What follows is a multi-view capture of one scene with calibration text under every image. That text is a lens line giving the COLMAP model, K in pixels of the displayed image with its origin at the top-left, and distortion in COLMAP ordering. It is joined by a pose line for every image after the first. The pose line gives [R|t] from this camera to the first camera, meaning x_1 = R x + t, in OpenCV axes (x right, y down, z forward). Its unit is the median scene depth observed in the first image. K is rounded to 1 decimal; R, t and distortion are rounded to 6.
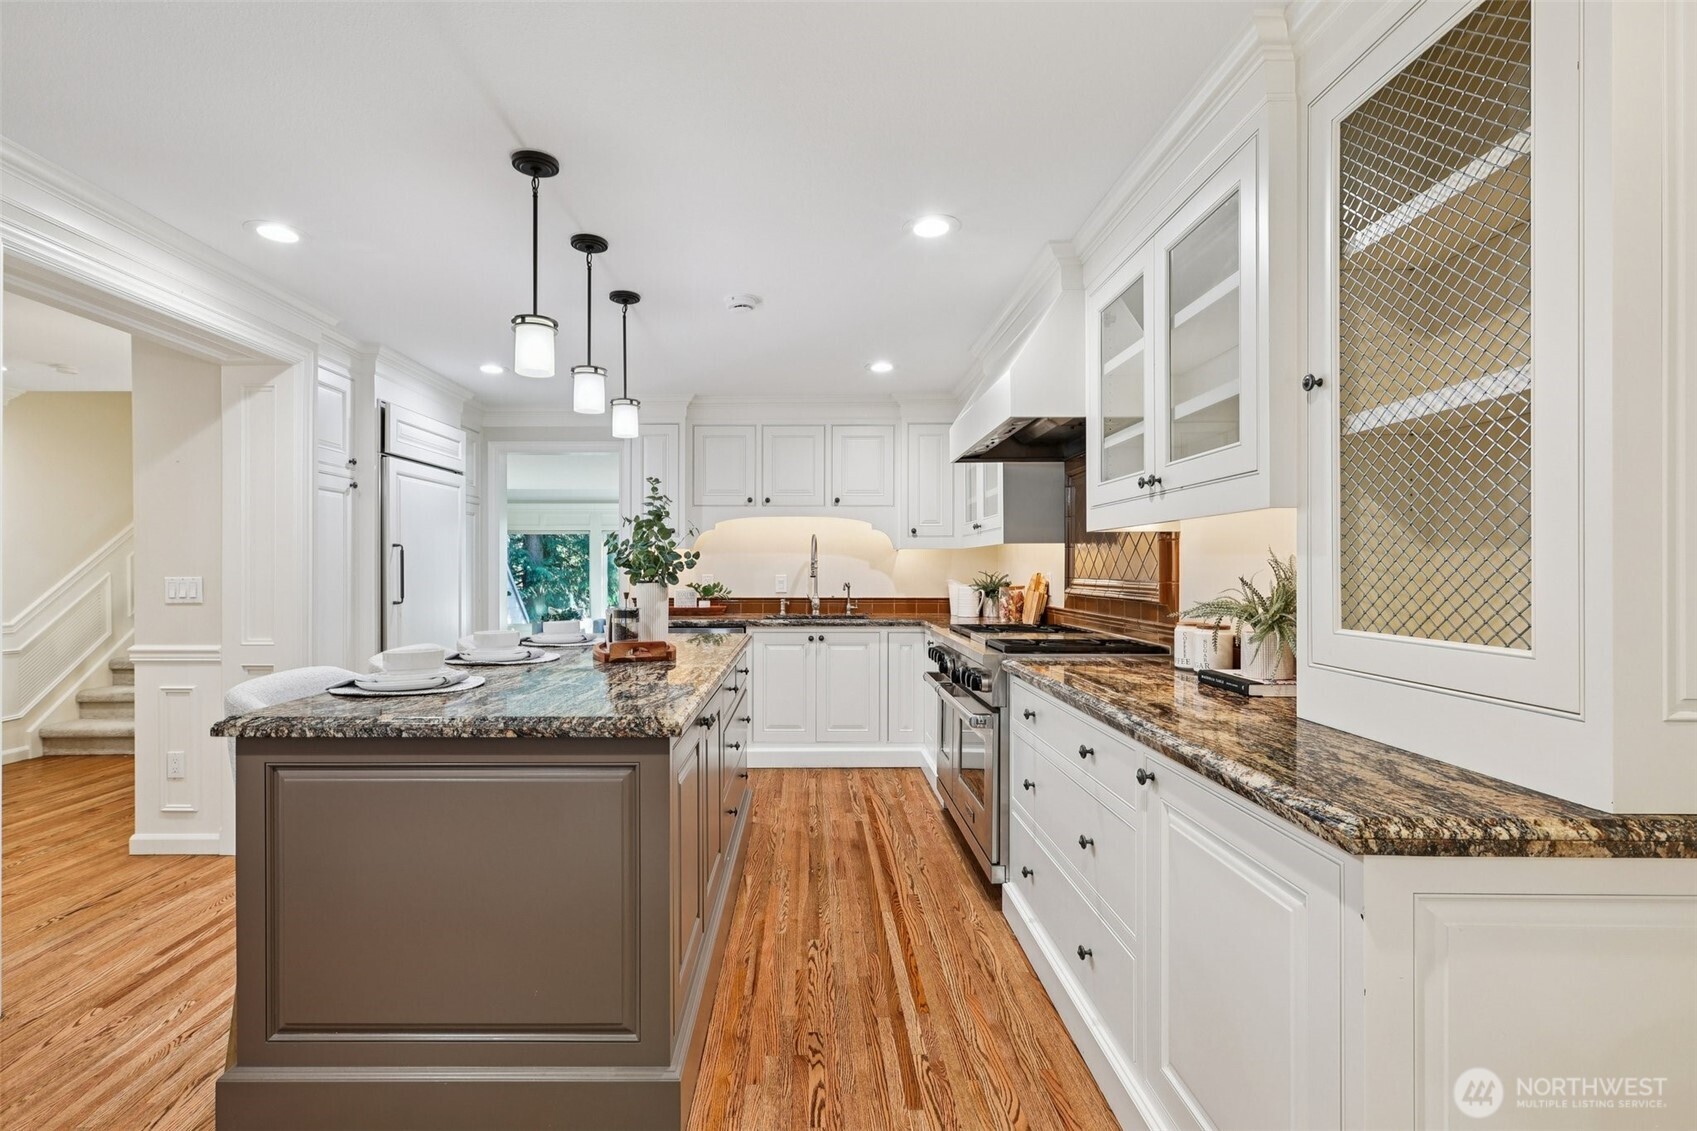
lens RADIAL K [[774.3, 0, 804.8], [0, 774.3, 566.1], [0, 0, 1]] dist [-0.001646, -0.000249]
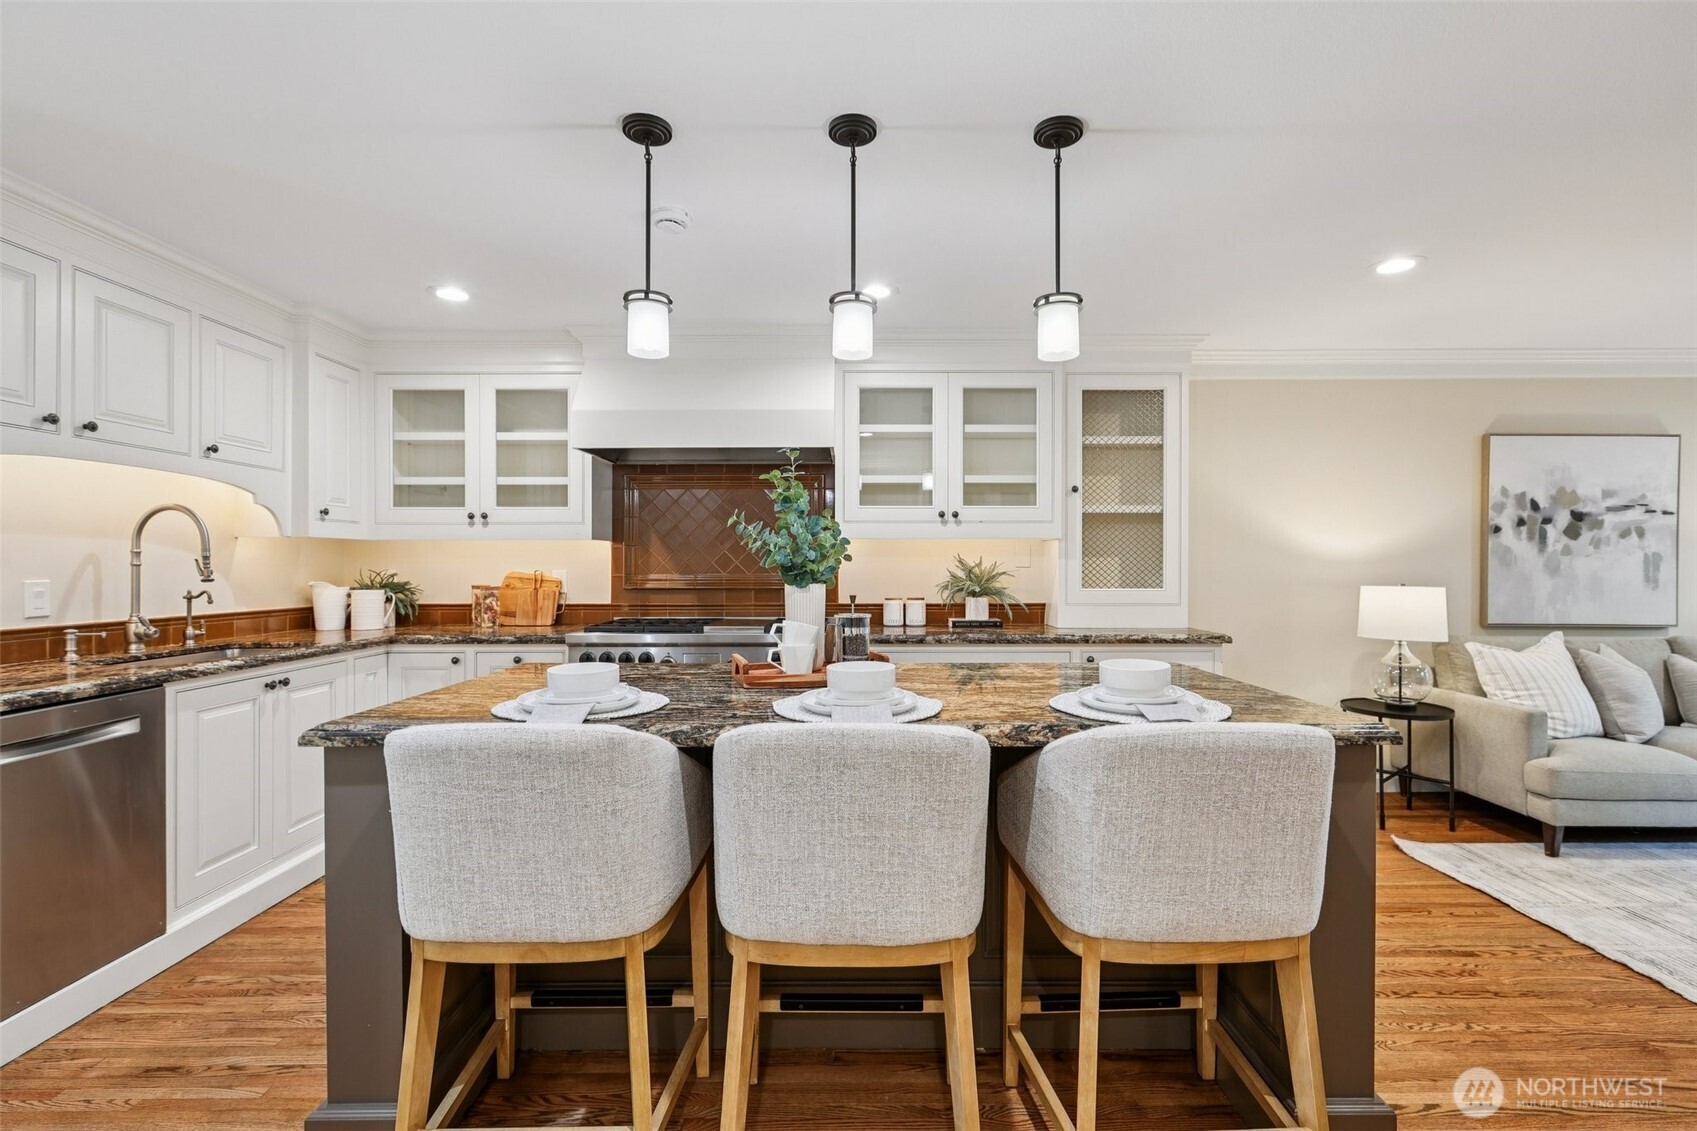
lens RADIAL K [[748.9, 0, 854.0], [0, 748.9, 567.6], [0, 0, 1]] dist [-0.000452, 0.001071]
pose [[-0.004816, -0.000965, 0.999988, -0.700244], [-0.000405, 0.999999, 0.000963, 0.004520], [-0.999988, -0.000401, -0.004816, 0.697096]]
